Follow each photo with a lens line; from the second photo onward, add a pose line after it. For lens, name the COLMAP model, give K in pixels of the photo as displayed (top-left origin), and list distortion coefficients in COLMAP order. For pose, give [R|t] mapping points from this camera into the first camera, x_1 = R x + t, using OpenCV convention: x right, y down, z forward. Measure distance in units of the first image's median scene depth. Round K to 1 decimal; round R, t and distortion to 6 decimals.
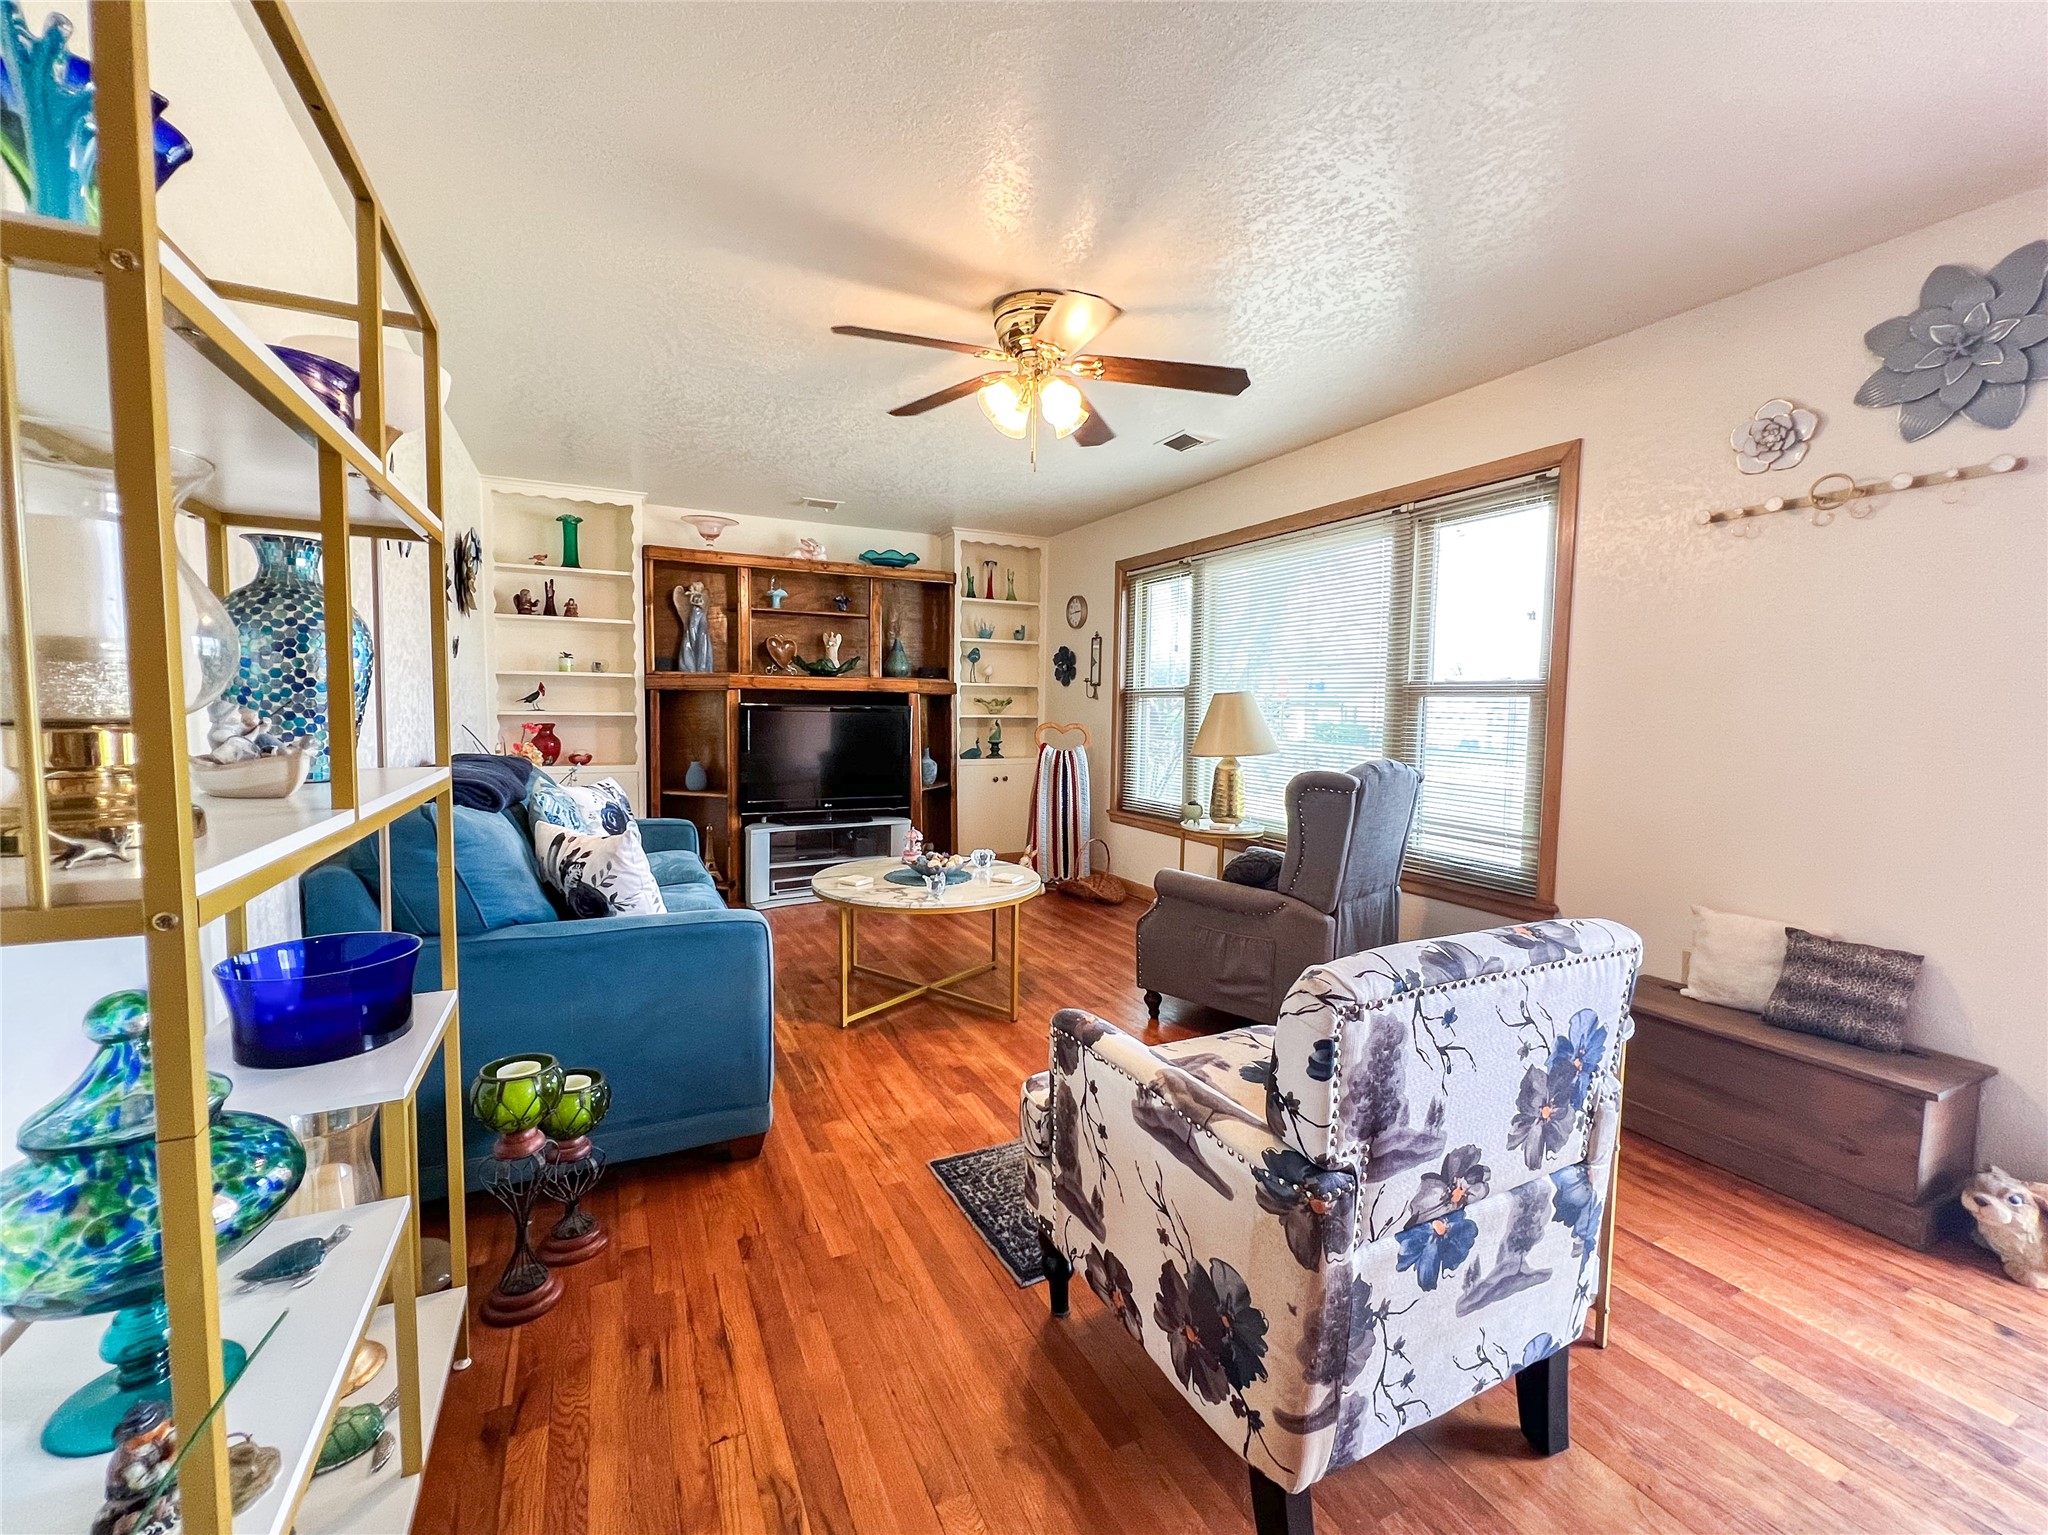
lens RADIAL K [[827.4, 0, 1018.0], [0, 827.4, 764.8], [0, 0, 1]] dist [-0.000167, 0.000079]
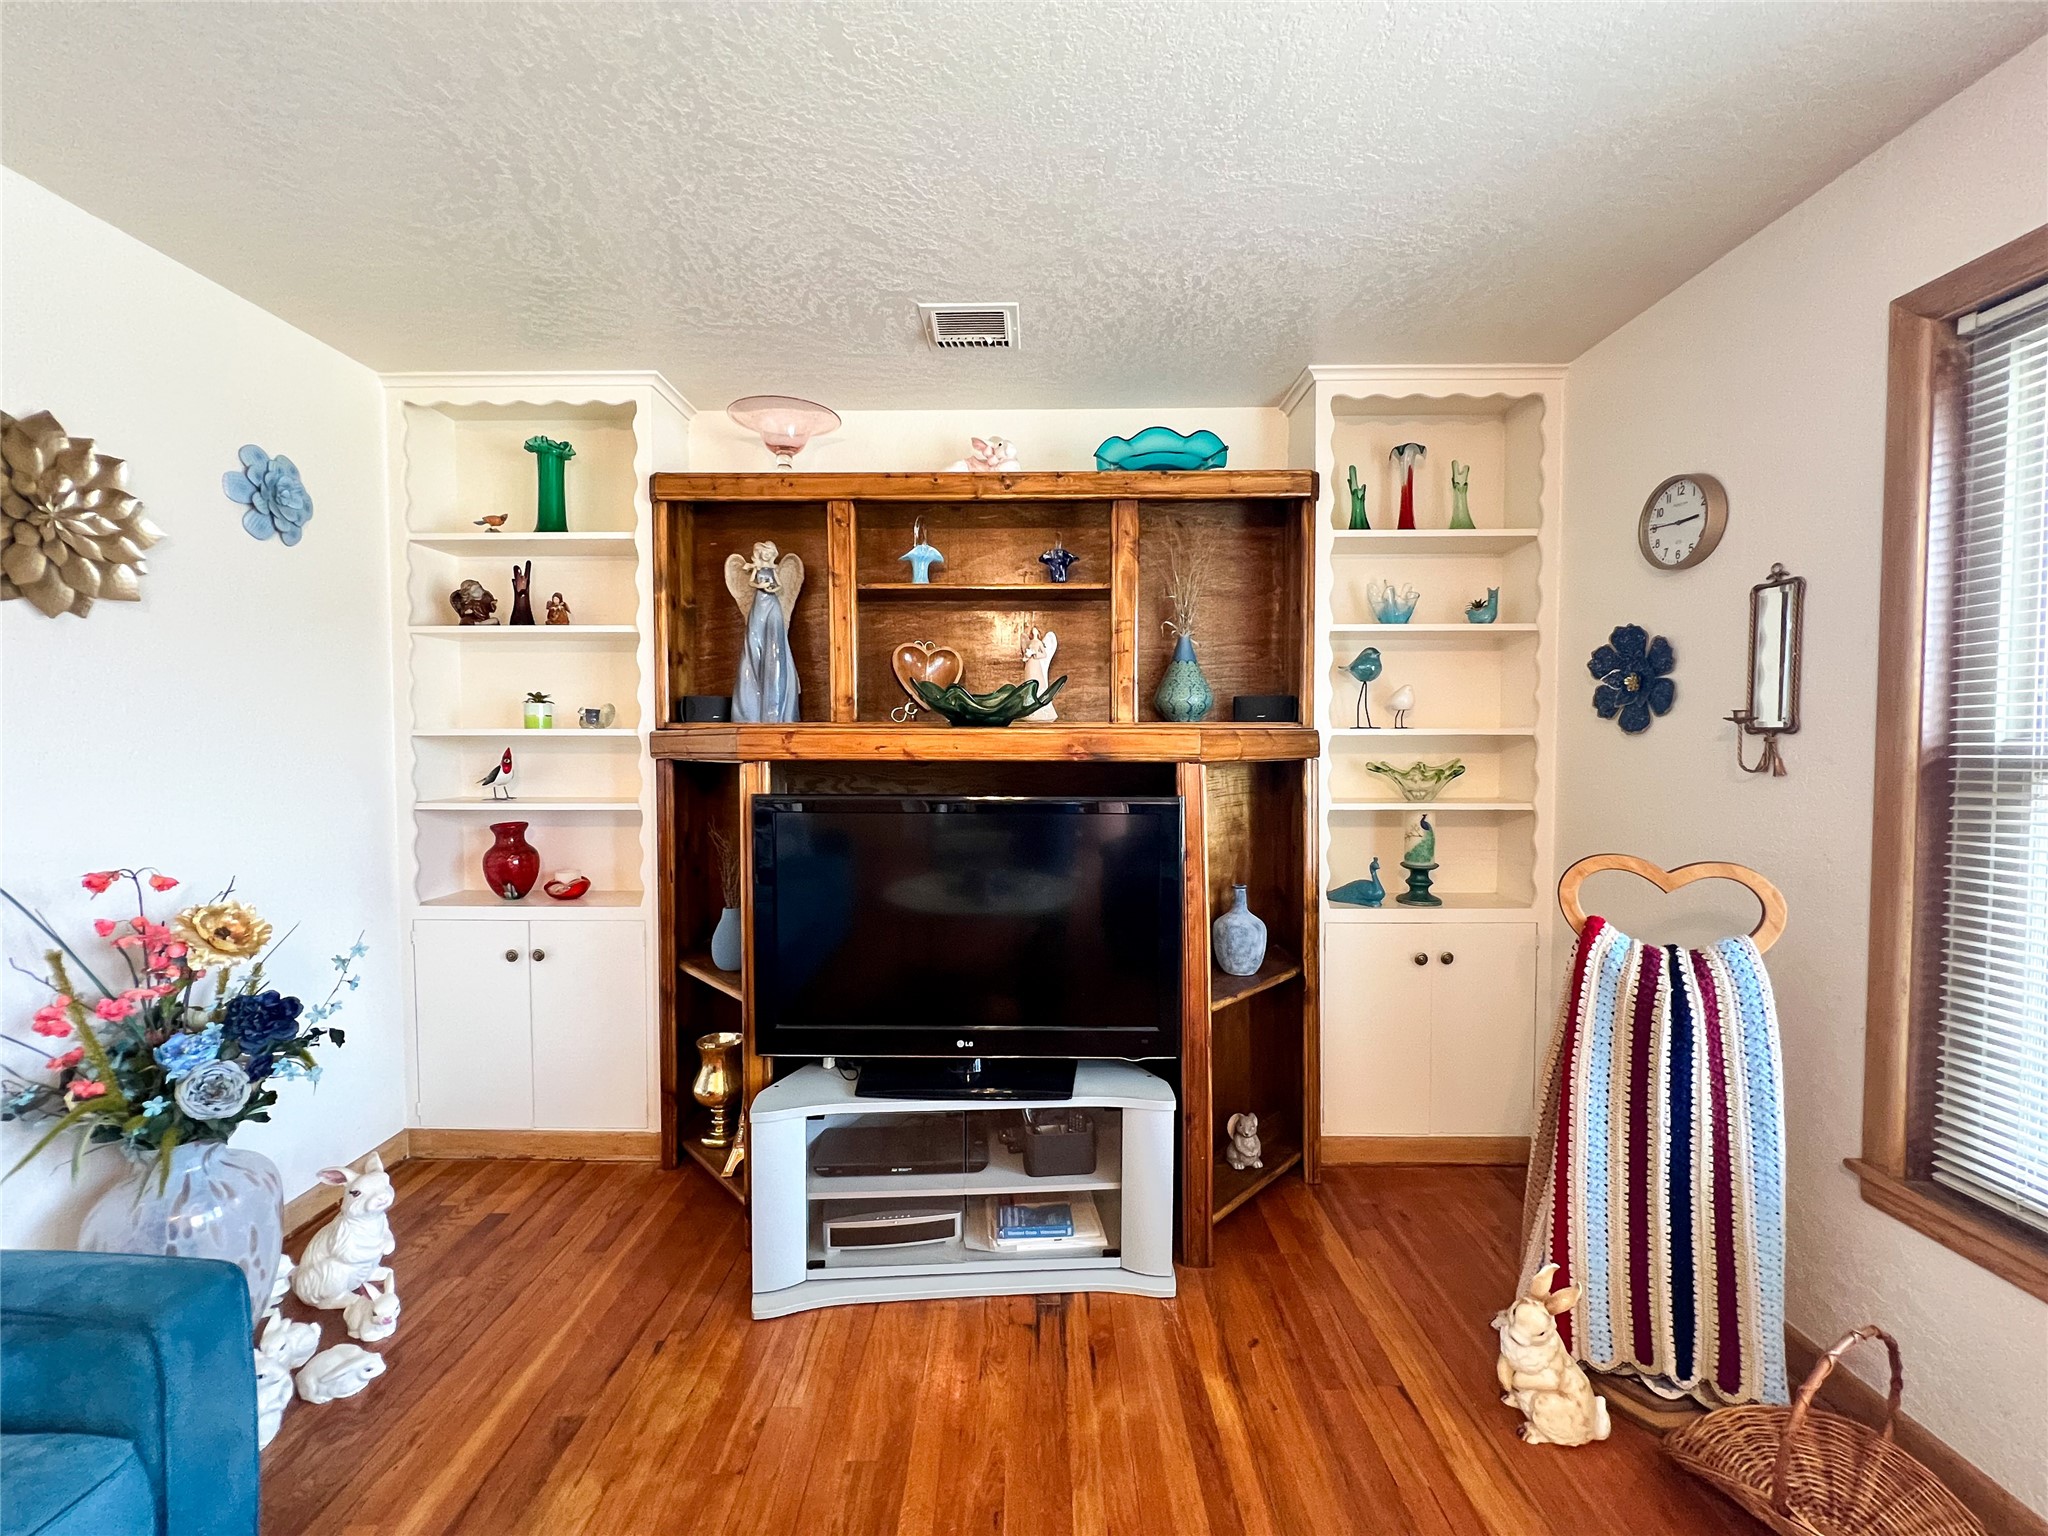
lens RADIAL K [[817.6, 0, 1024.0], [0, 817.6, 768.0], [0, 0, 1]] dist [-0.009144, 0.000241]
pose [[0.893320, 0.002320, -0.449415, -0.023799], [-0.020422, 0.999163, -0.035435, -0.066890], [0.448956, 0.040833, 0.892620, 0.606791]]
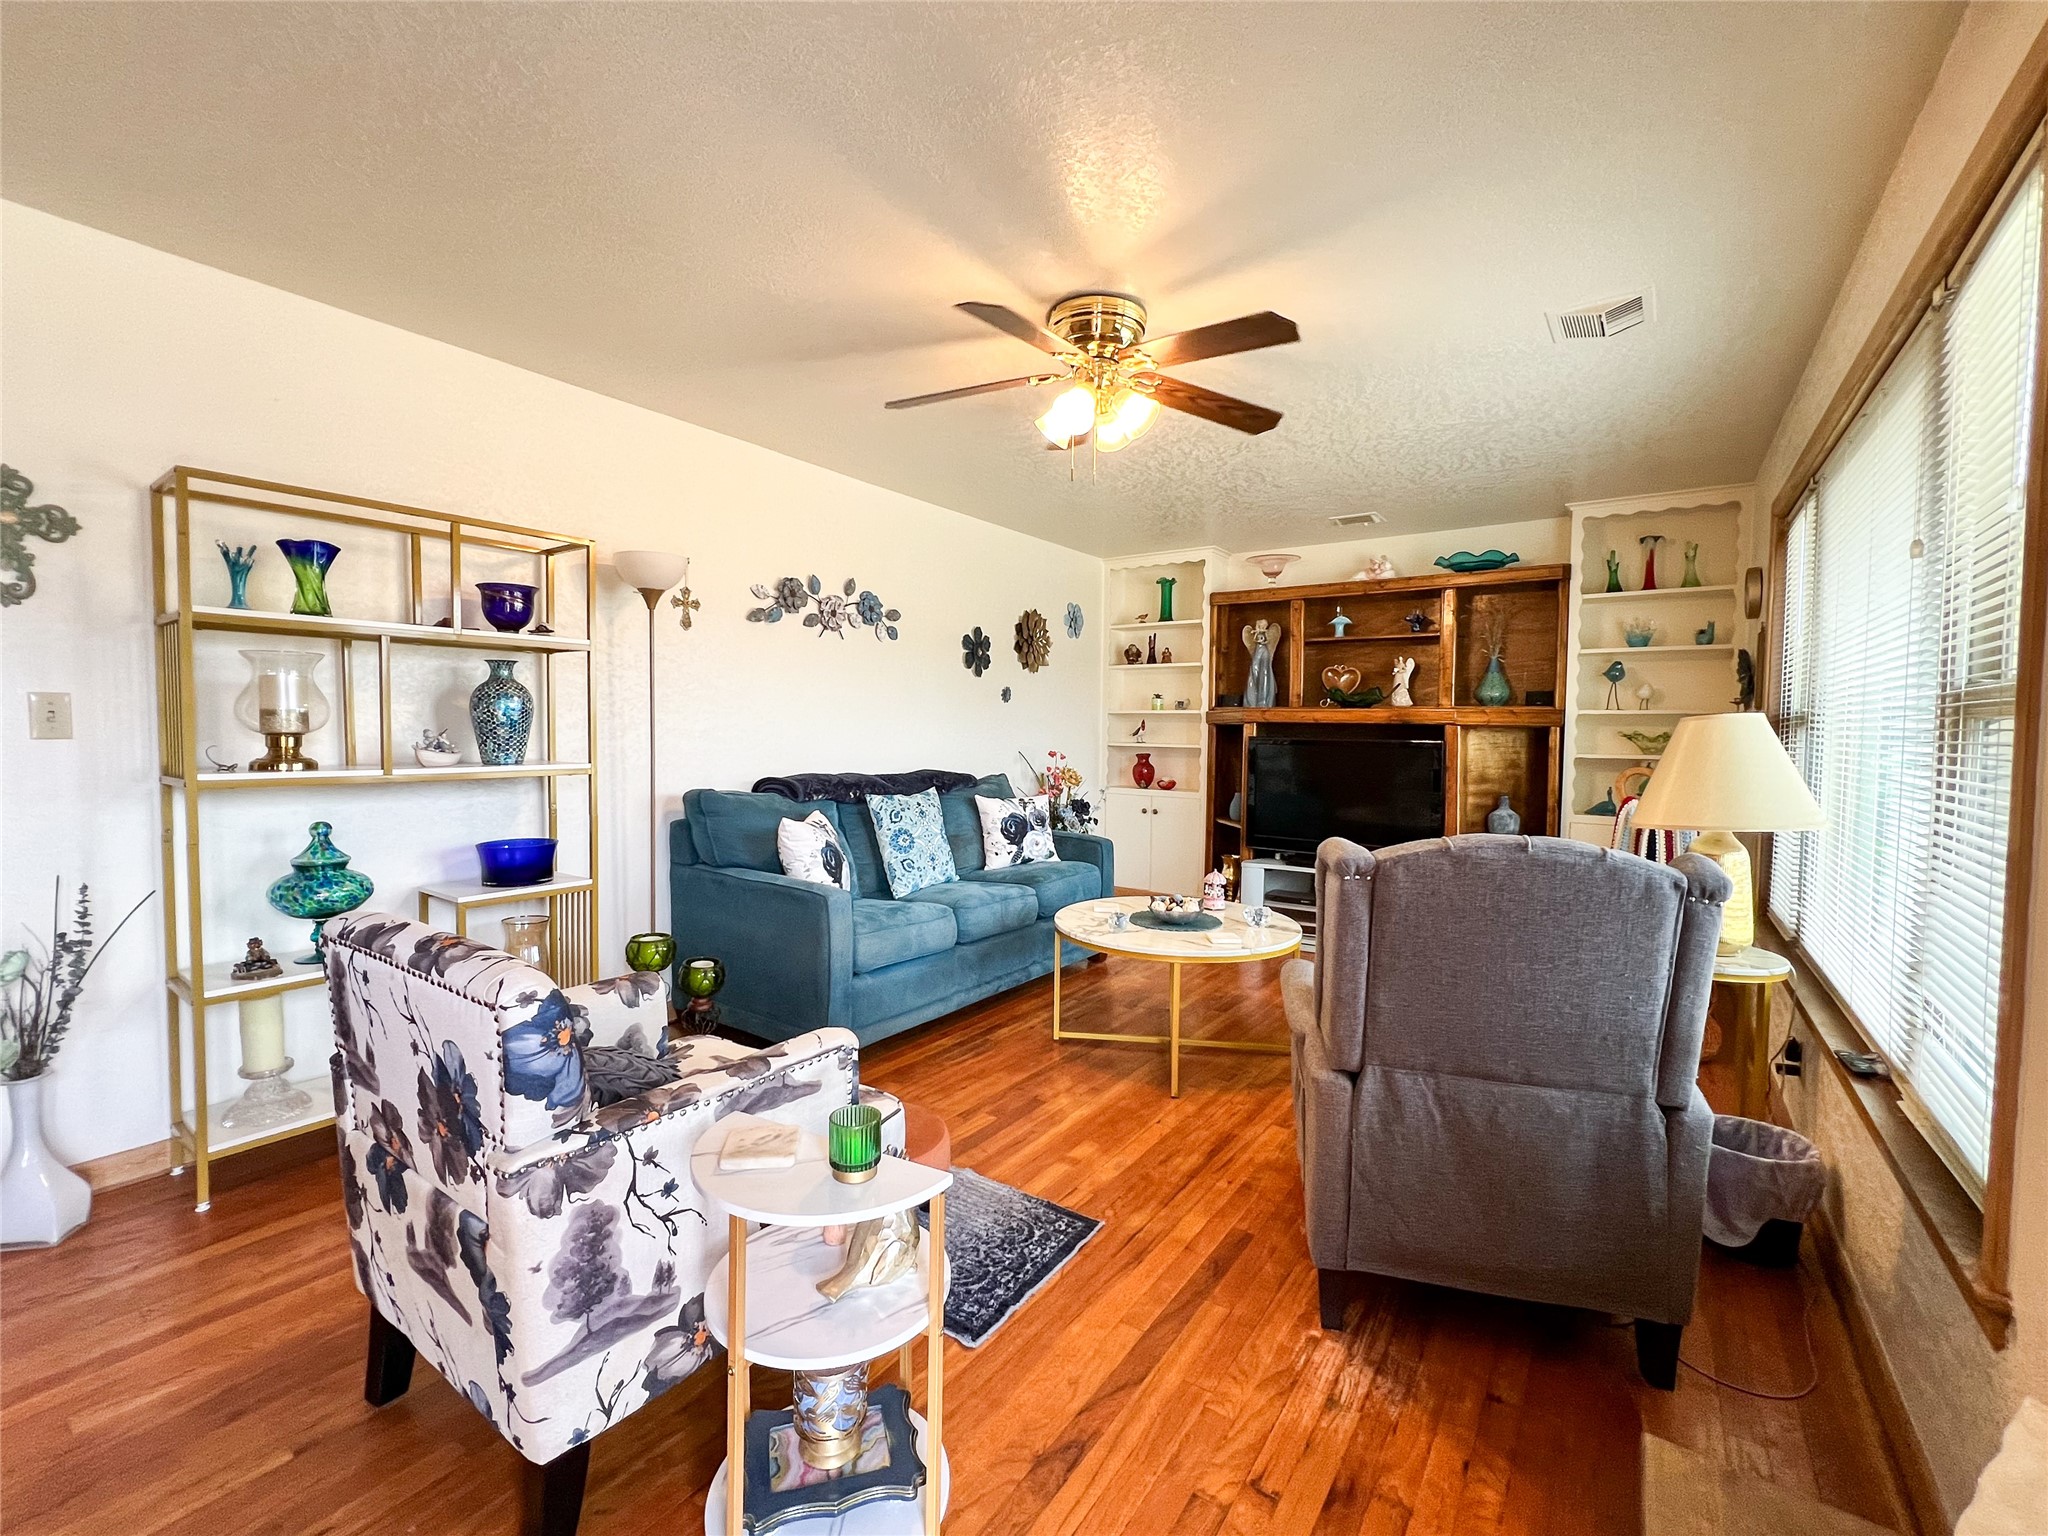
lens RADIAL K [[863.2, 0, 1020.4], [0, 863.2, 756.1], [0, 0, 1]] dist [-0.002259, -0.000033]
pose [[0.474003, 0.022297, -0.880241, 0.402674], [-0.071401, 0.997361, -0.013186, -0.014923], [0.877624, 0.069100, 0.474343, 0.226742]]
